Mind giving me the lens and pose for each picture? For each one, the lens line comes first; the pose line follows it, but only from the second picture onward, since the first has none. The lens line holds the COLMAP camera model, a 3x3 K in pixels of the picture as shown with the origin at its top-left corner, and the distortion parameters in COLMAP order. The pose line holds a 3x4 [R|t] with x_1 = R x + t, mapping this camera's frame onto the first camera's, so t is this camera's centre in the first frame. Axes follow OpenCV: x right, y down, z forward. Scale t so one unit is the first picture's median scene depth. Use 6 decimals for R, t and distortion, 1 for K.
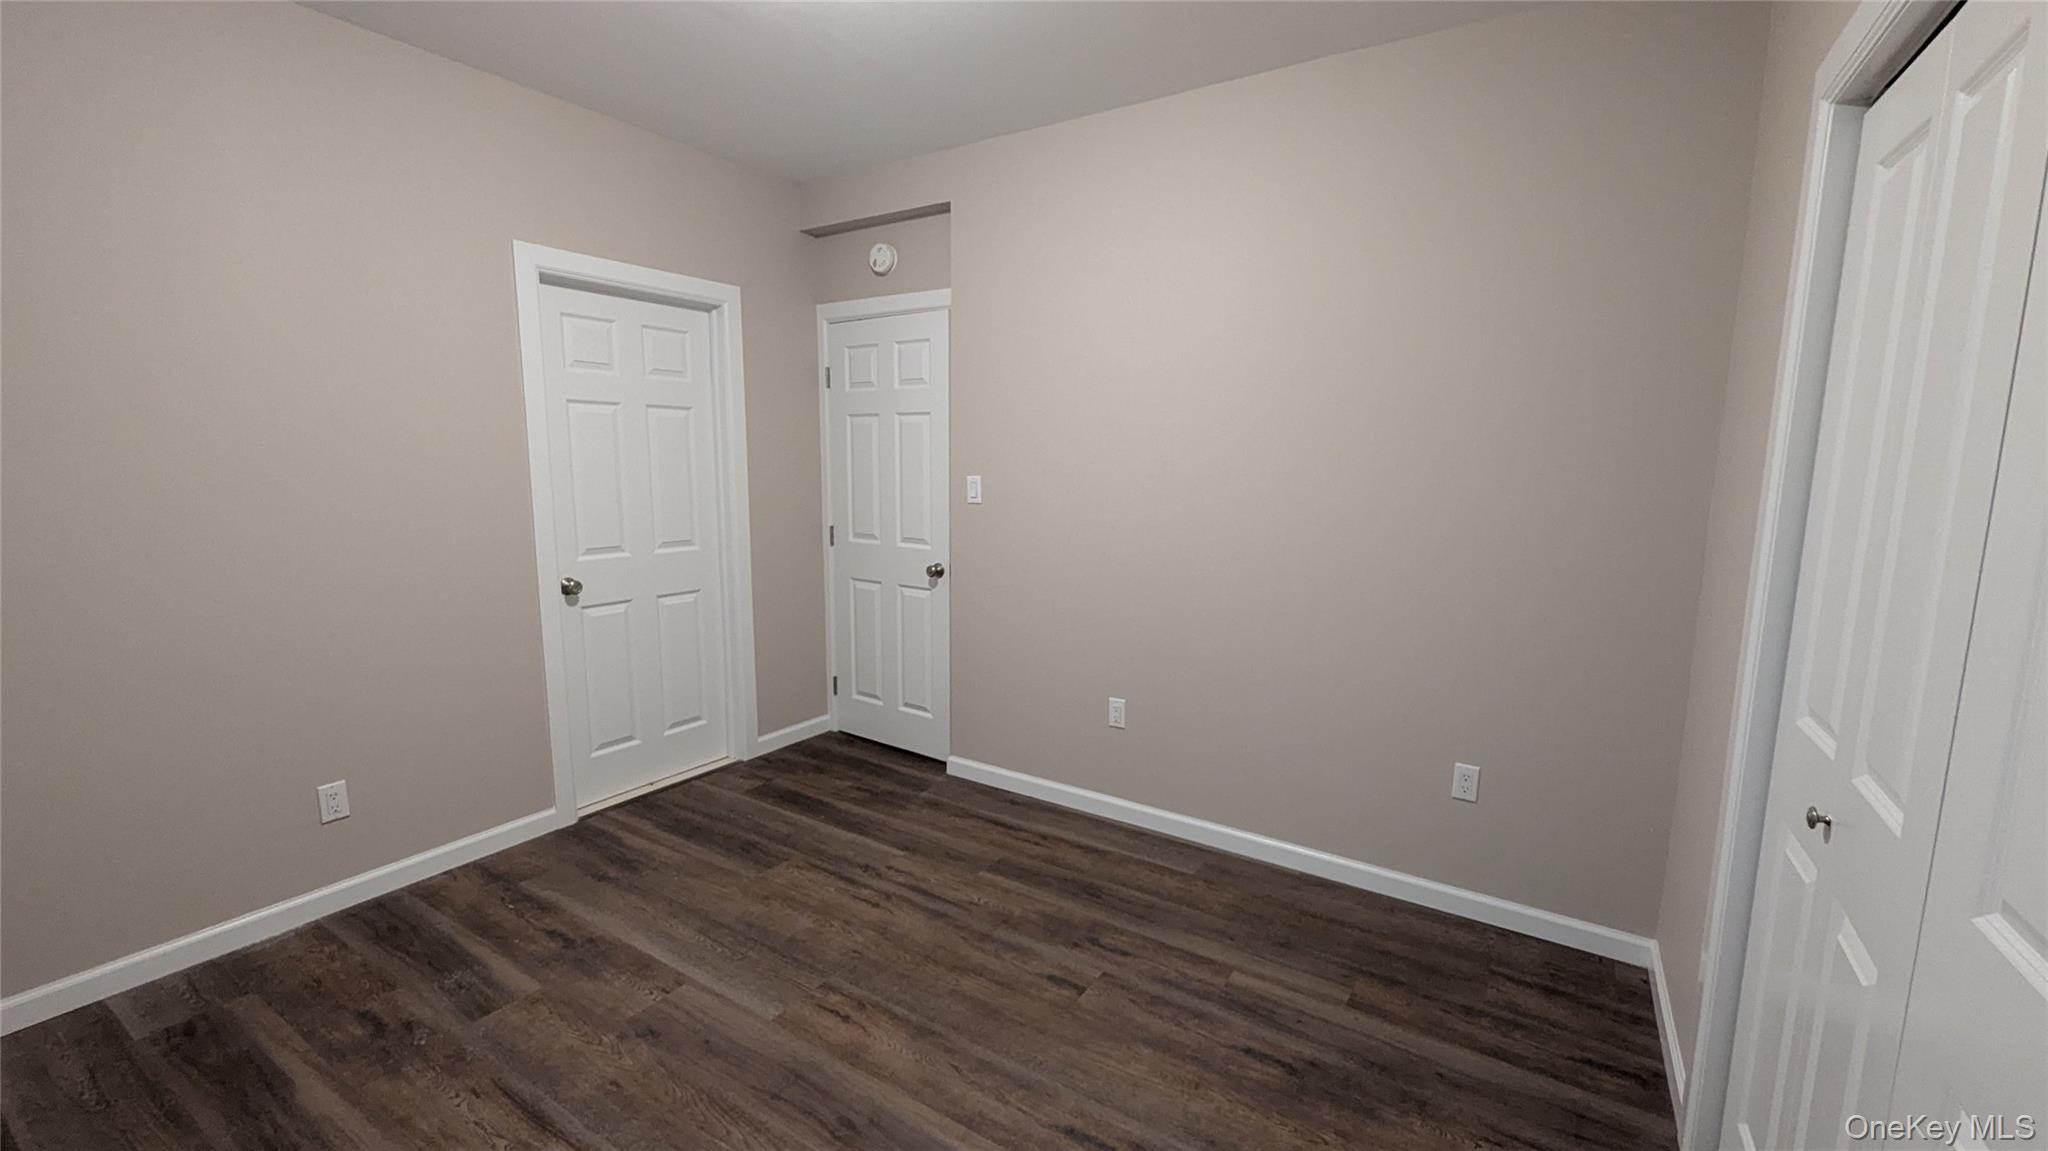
lens RADIAL K [[842.3, 0, 1031.3], [0, 842.3, 577.7], [0, 0, 1]] dist [-0.000747, 0.000397]
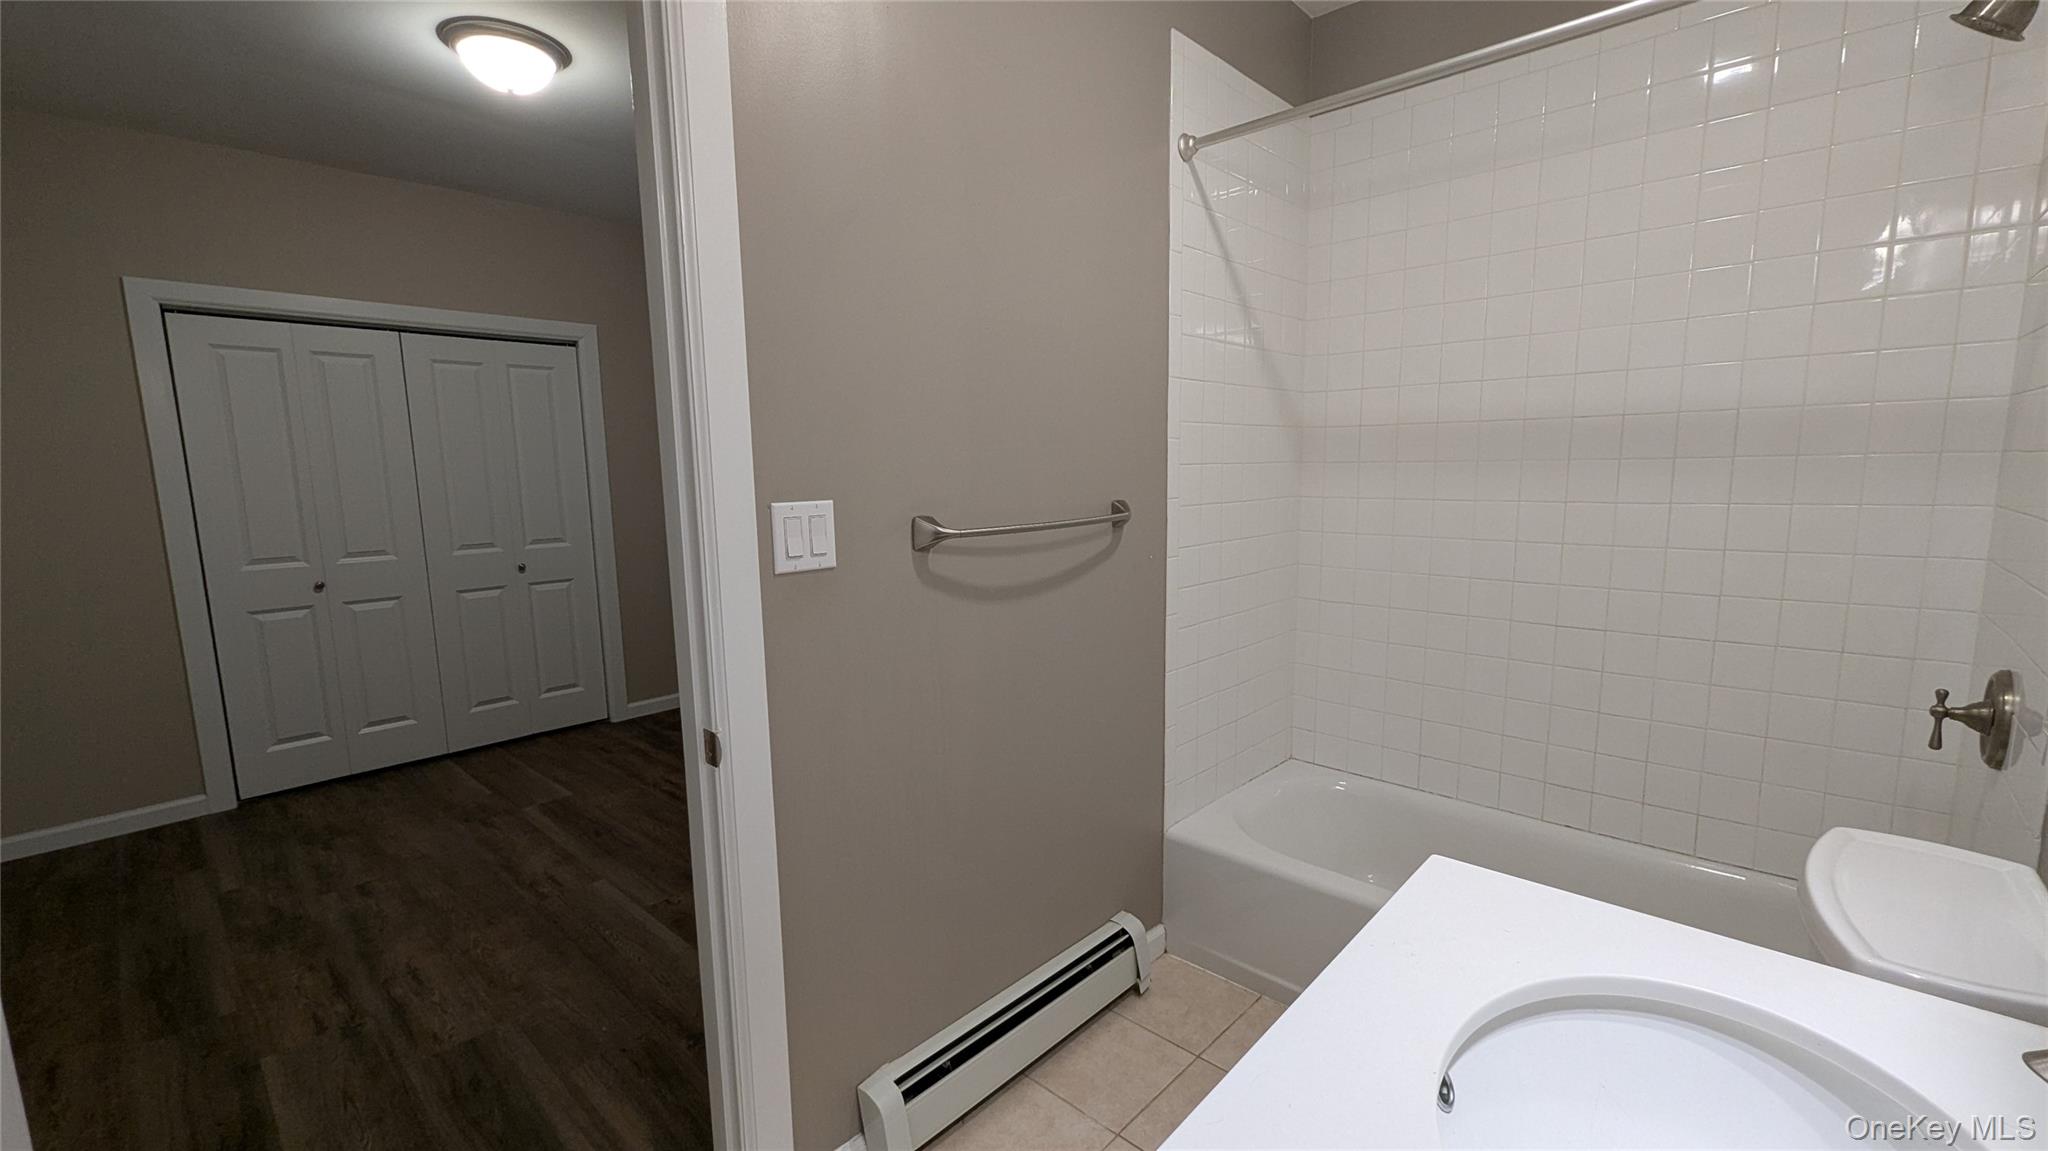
lens RADIAL K [[842.3, 0, 1029.5], [0, 842.3, 580.8], [0, 0, 1]] dist [-0.000747, 0.000397]
pose [[-0.983841, -0.016822, 0.178251, -1.095550], [0.033107, 0.961316, 0.273452, -0.241649], [-0.175955, 0.274934, -0.945225, 1.833838]]
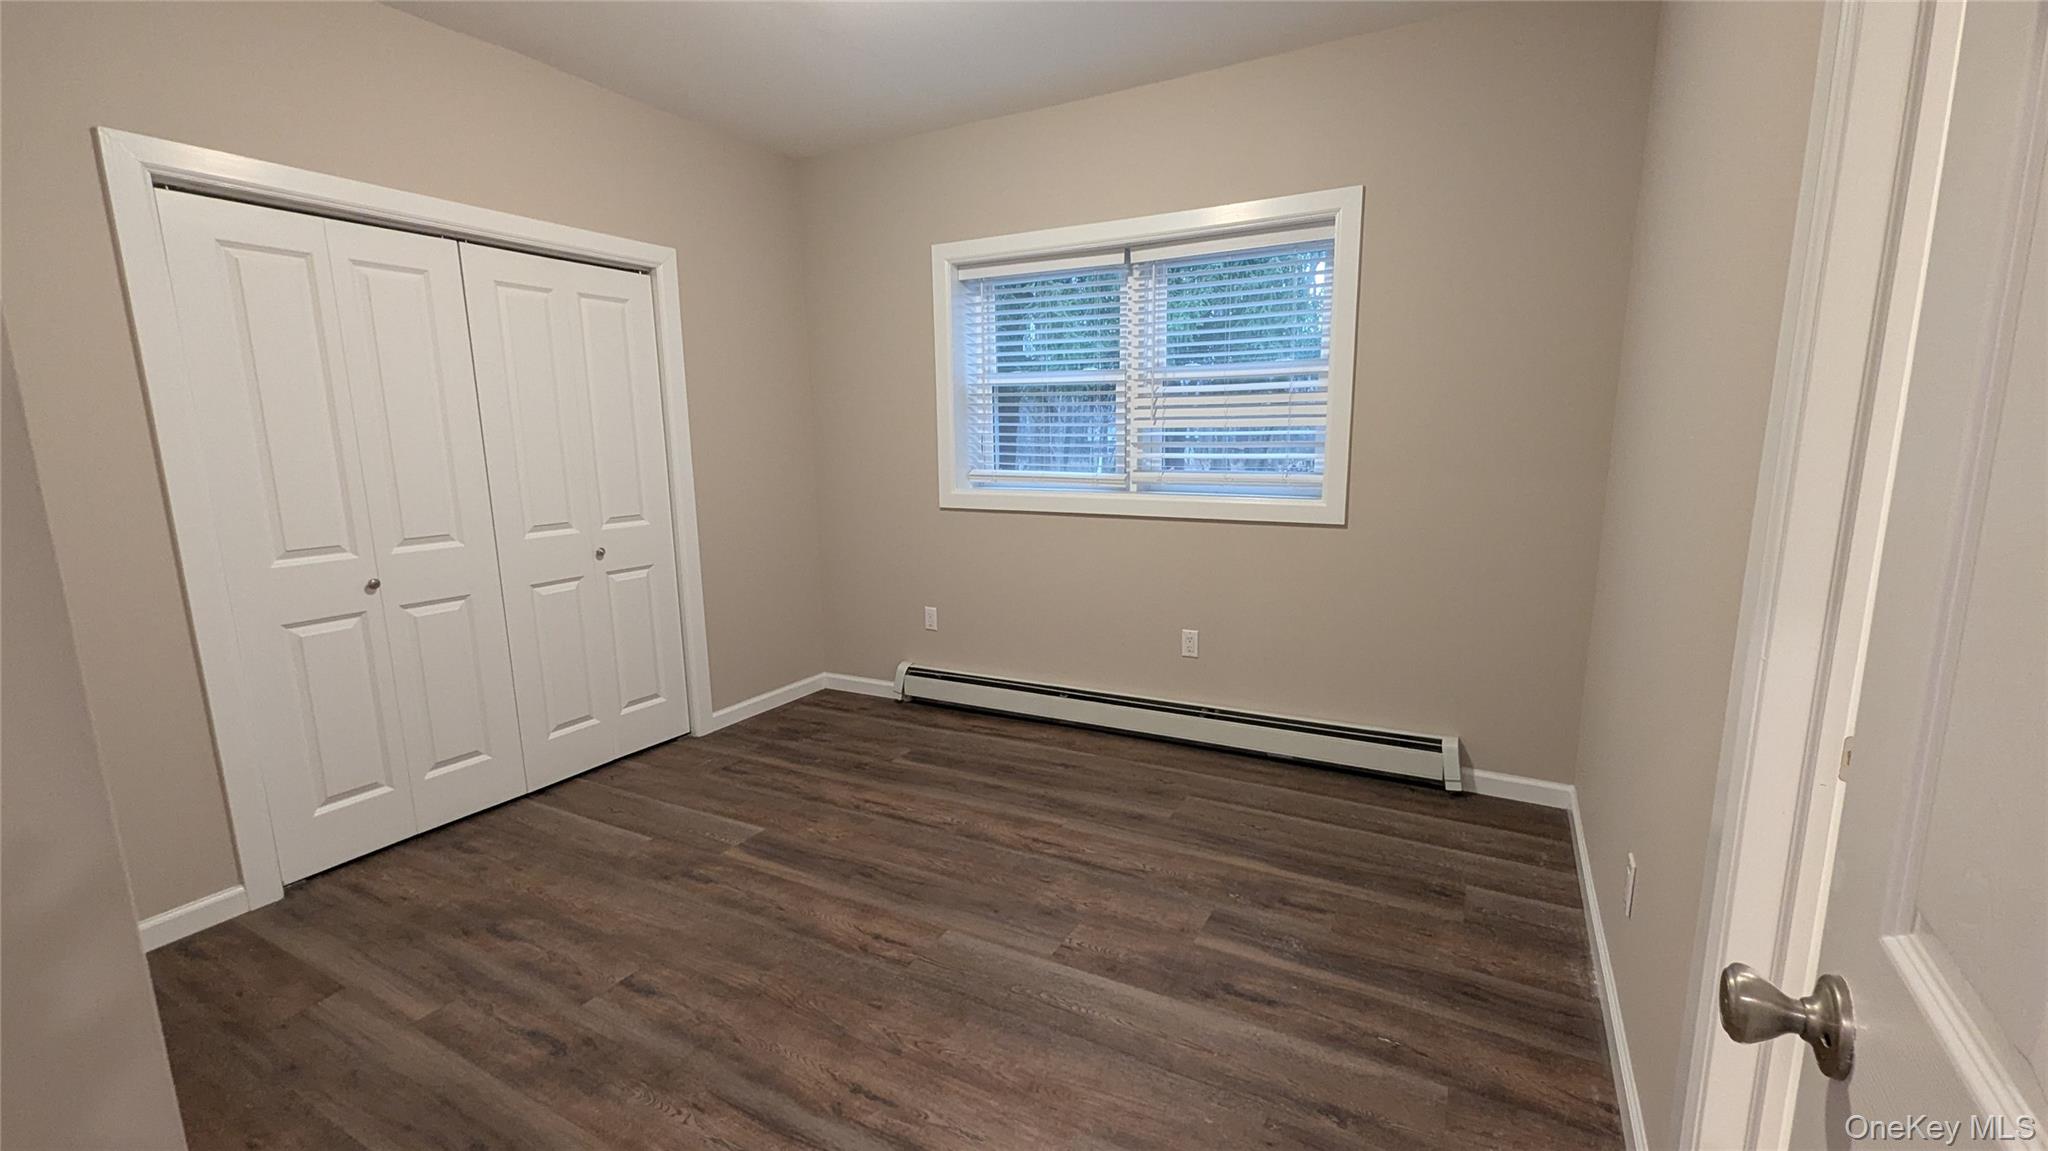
lens RADIAL K [[842.3, 0, 1029.3], [0, 842.3, 581.3], [0, 0, 1]] dist [-0.000747, 0.000397]
pose [[-0.998356, 0.016602, -0.054853, -0.331350], [-0.001155, 0.951102, 0.308876, -0.208019], [0.057299, 0.308432, -0.949519, 1.727172]]
